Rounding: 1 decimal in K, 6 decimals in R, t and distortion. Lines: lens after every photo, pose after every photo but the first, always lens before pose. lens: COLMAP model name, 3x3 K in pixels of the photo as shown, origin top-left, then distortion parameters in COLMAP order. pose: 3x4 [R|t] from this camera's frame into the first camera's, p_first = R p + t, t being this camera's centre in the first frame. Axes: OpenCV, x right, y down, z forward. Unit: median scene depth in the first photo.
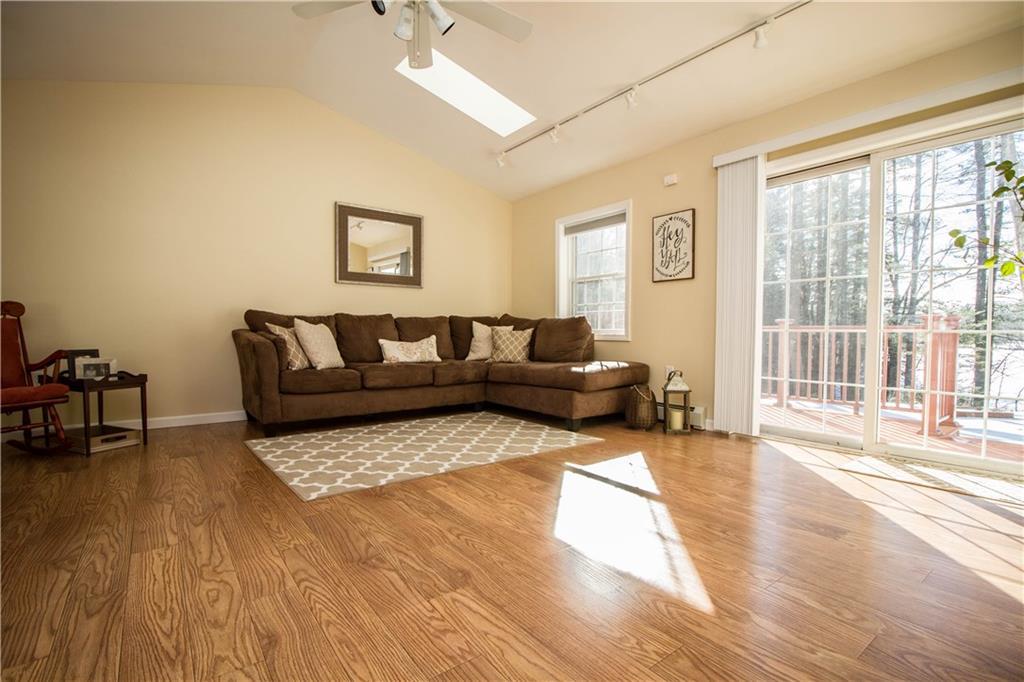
lens RADIAL K [[482.1, 0, 517.1], [0, 482.1, 339.2], [0, 0, 1]] dist [0.002973, -0.013292]
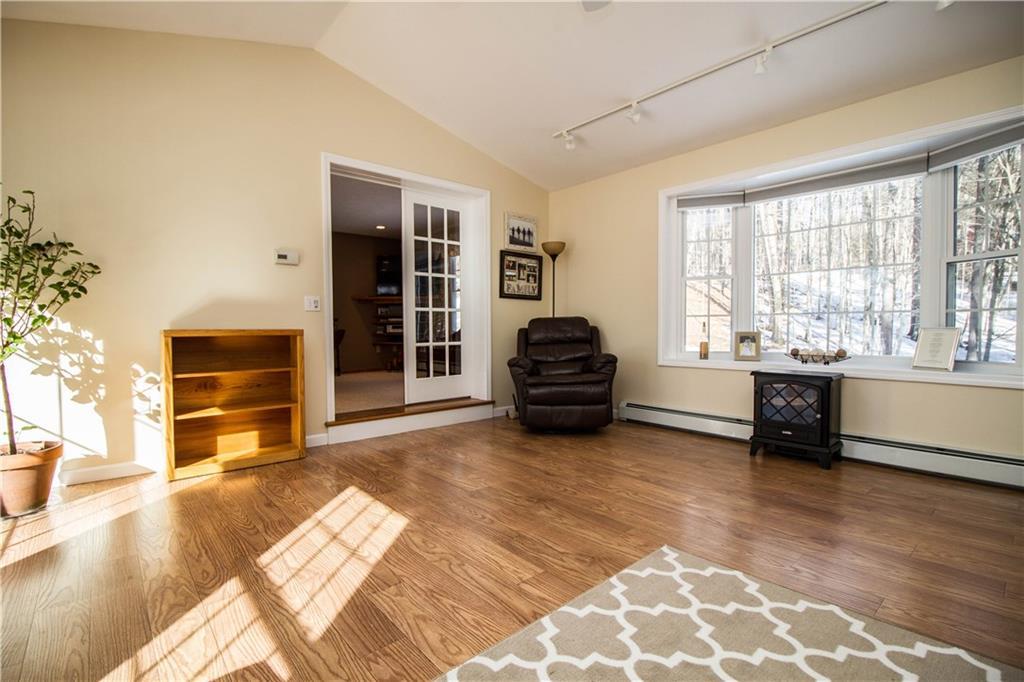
lens RADIAL K [[482.1, 0, 517.1], [0, 482.1, 339.2], [0, 0, 1]] dist [0.002973, -0.013292]
pose [[-0.997783, 0.010558, -0.065706, -0.099963], [0.008044, 0.999230, 0.038405, -0.074875], [0.066061, 0.037792, -0.997100, 1.697189]]
